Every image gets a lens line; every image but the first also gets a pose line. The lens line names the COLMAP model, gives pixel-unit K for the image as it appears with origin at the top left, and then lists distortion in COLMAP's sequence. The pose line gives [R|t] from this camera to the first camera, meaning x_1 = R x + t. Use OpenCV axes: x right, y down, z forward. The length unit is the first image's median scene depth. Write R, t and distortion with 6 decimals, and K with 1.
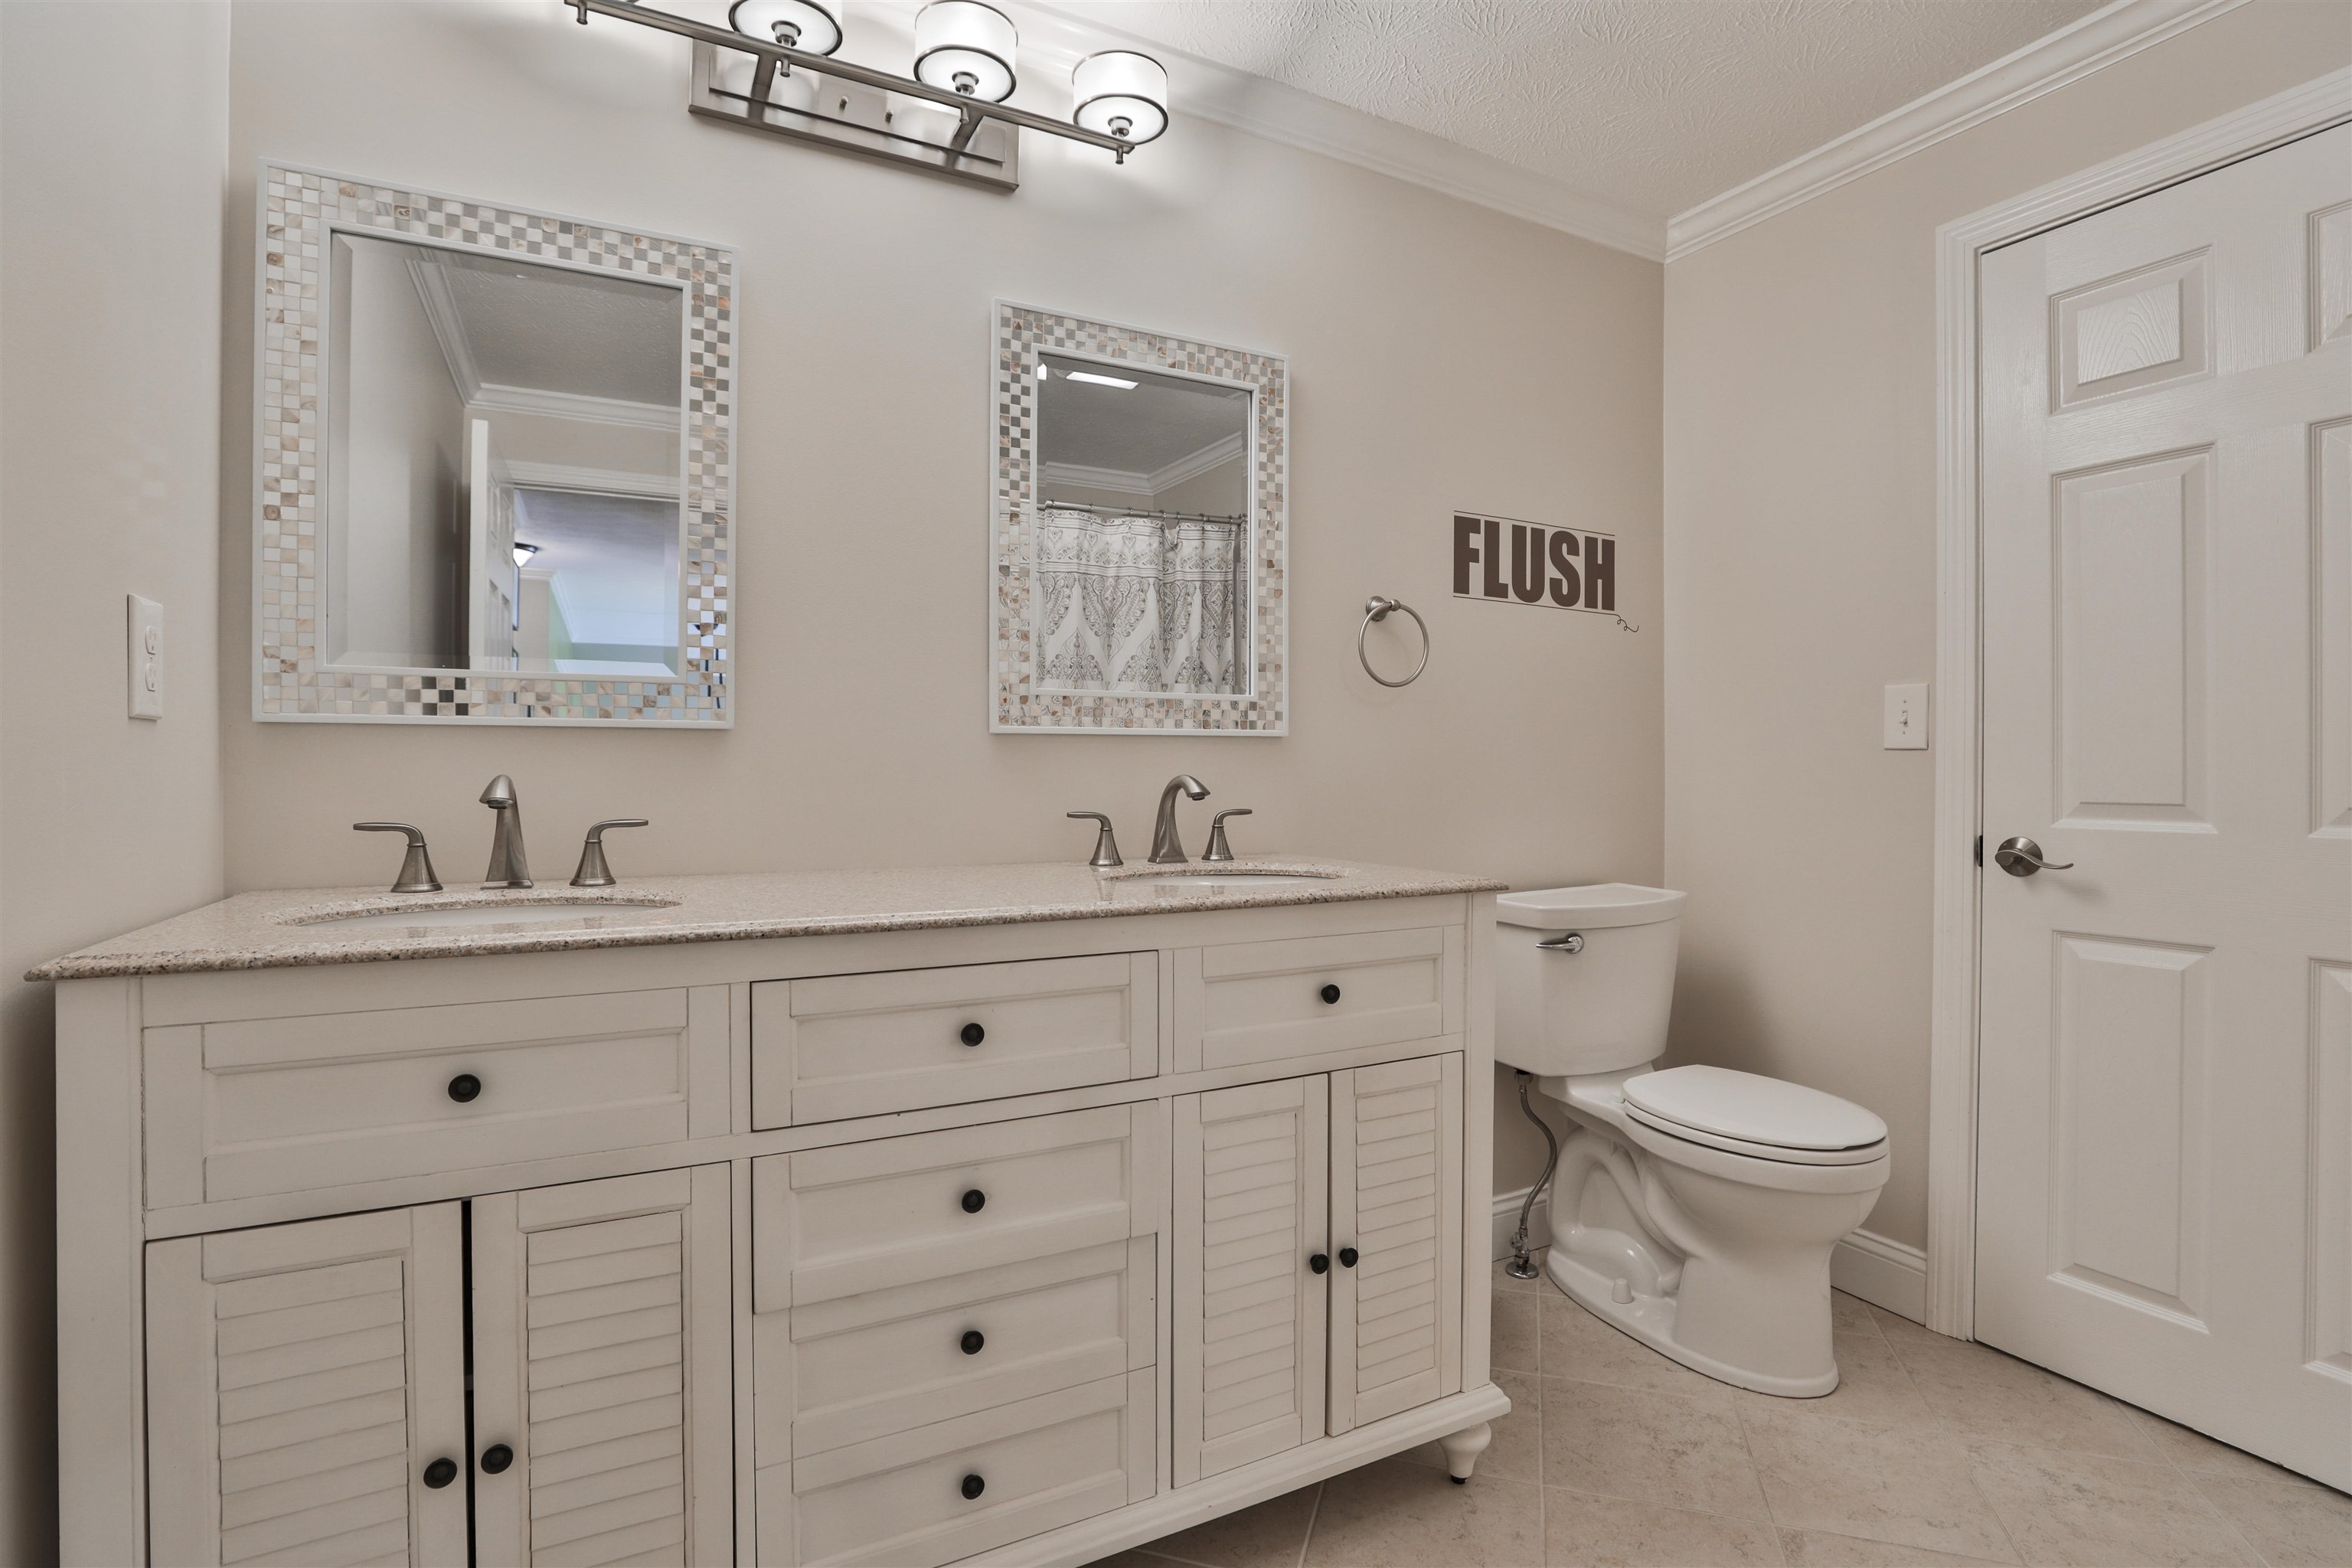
lens RADIAL K [[1122.0, 0, 1266.3], [0, 1122.0, 778.7], [0, 0, 1]] dist [-0.037223, 0.008037]
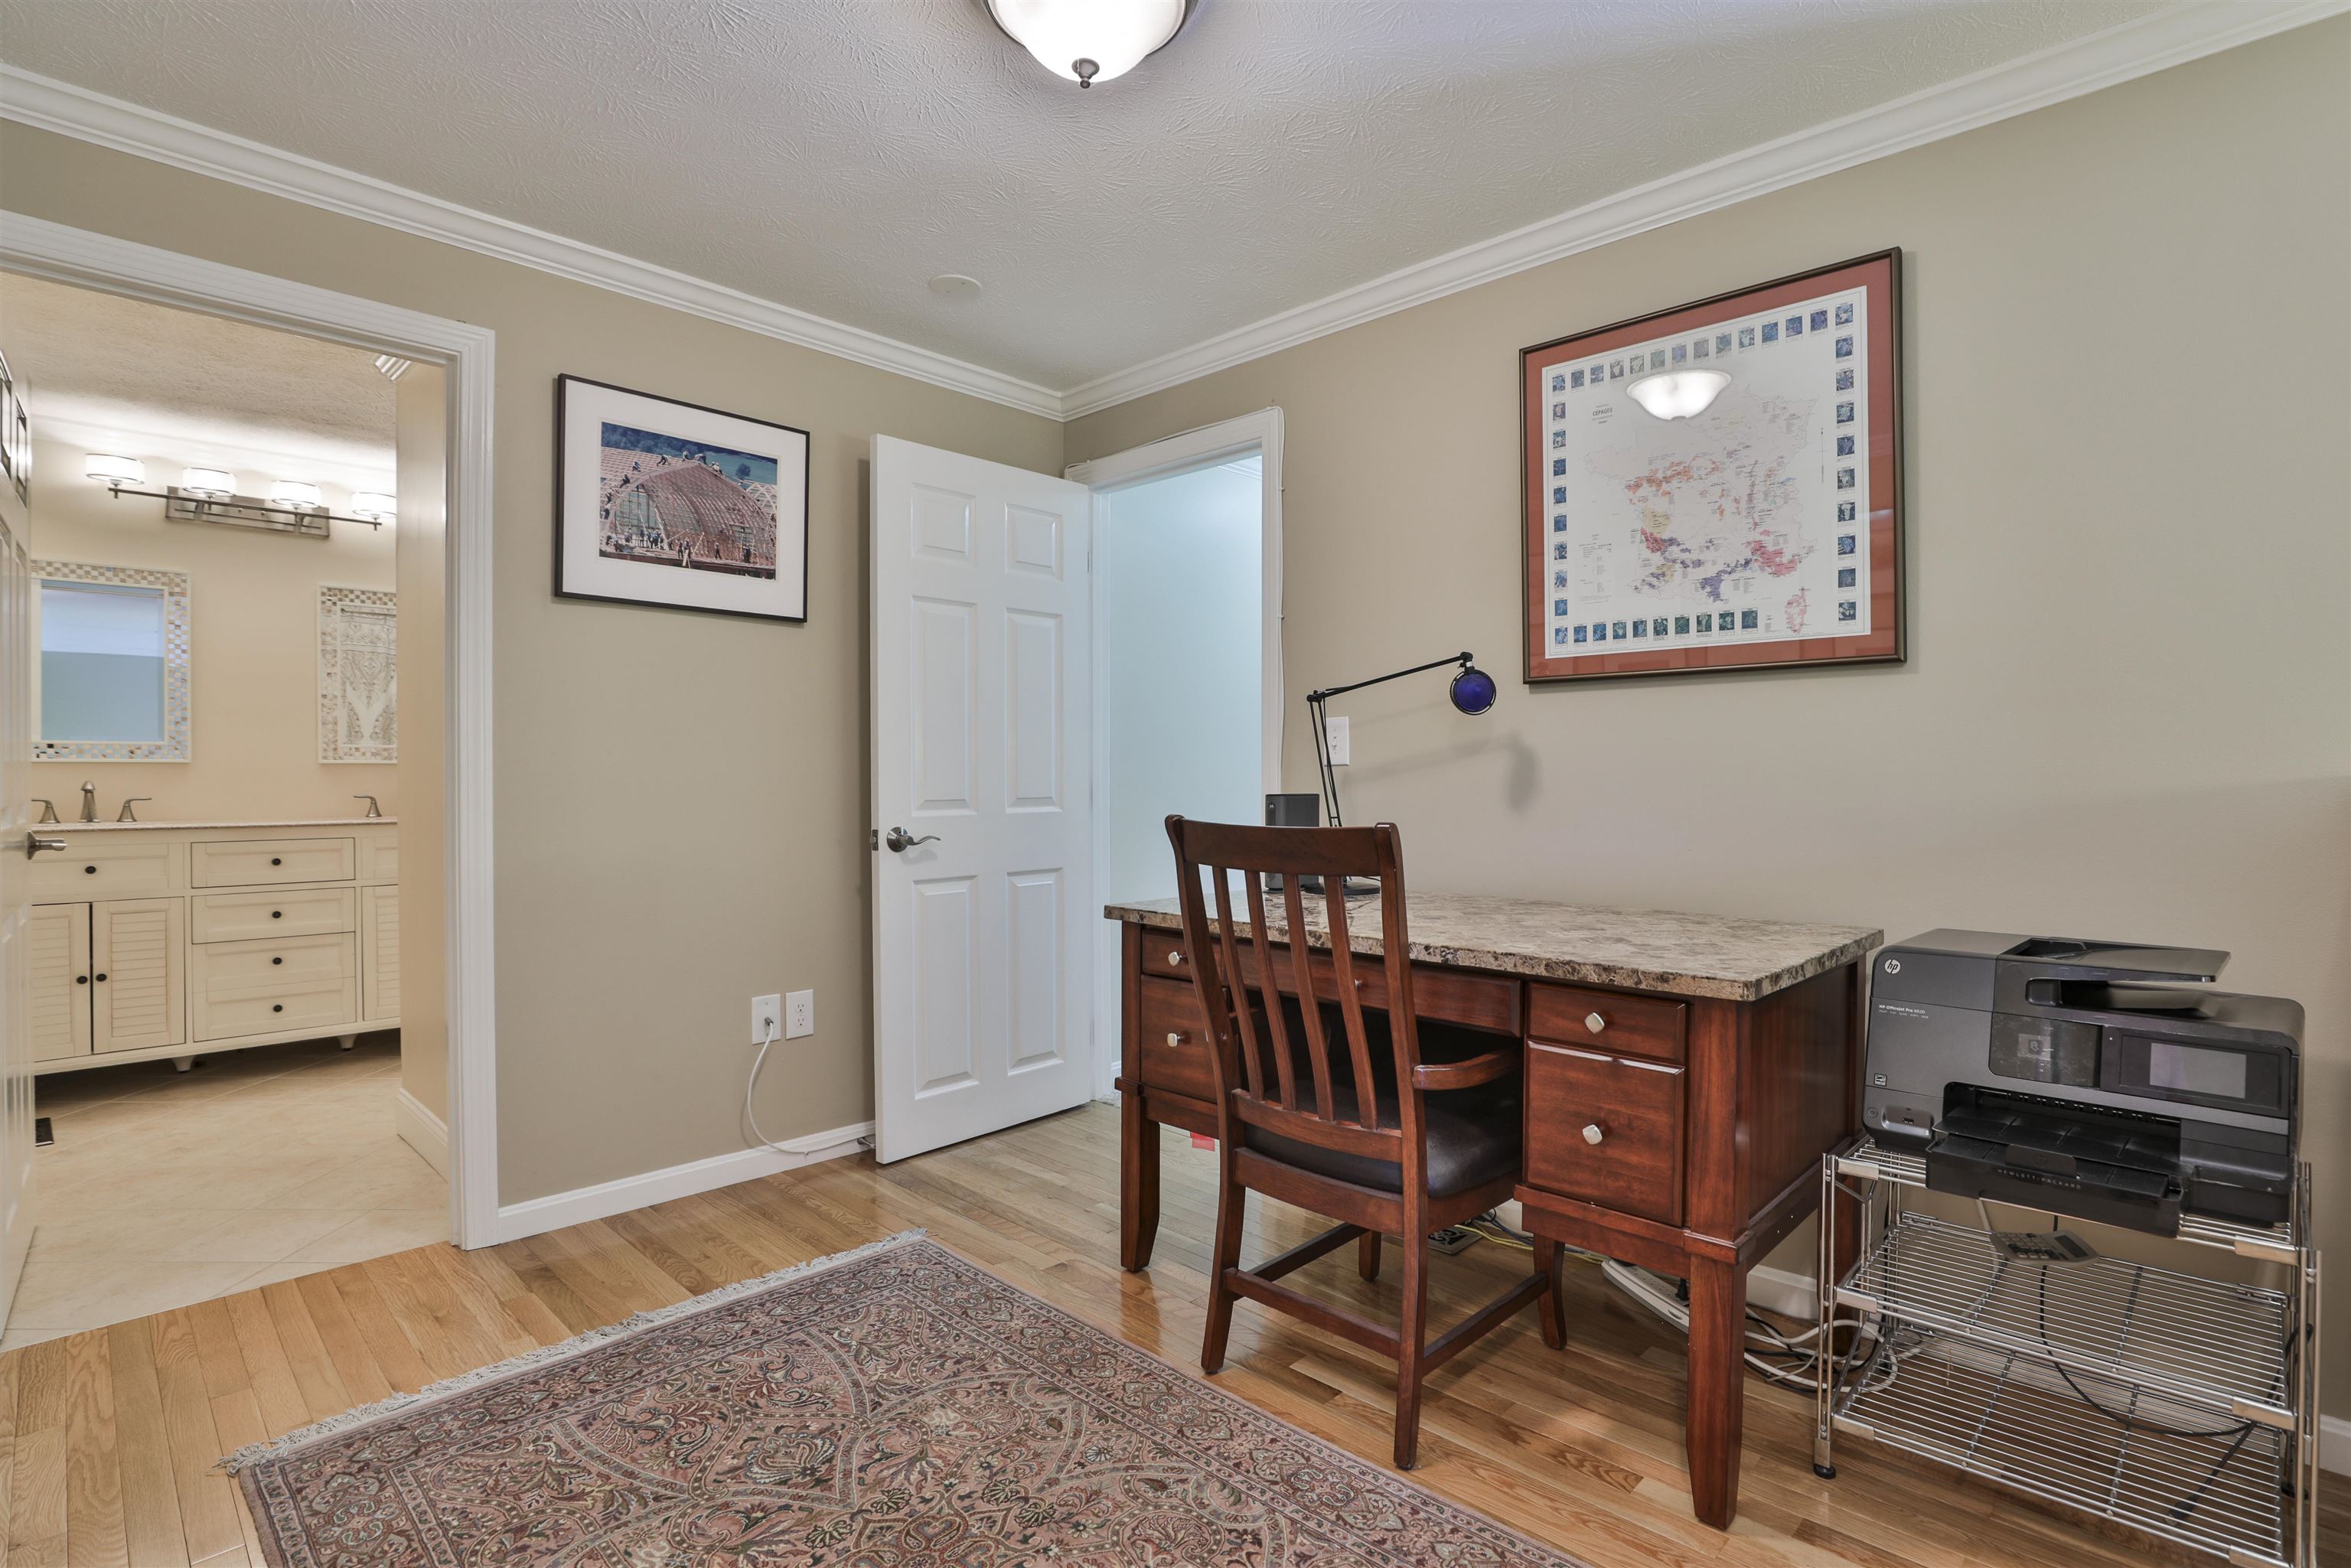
lens RADIAL K [[1121.5, 0, 1243.7], [0, 1121.5, 783.7], [0, 0, 1]] dist [-0.037223, 0.008037]
pose [[0.957398, -0.004148, 0.288741, 1.471955], [0.002550, 0.999979, 0.005911, -0.005466], [-0.288759, -0.004923, 0.957389, -2.771298]]
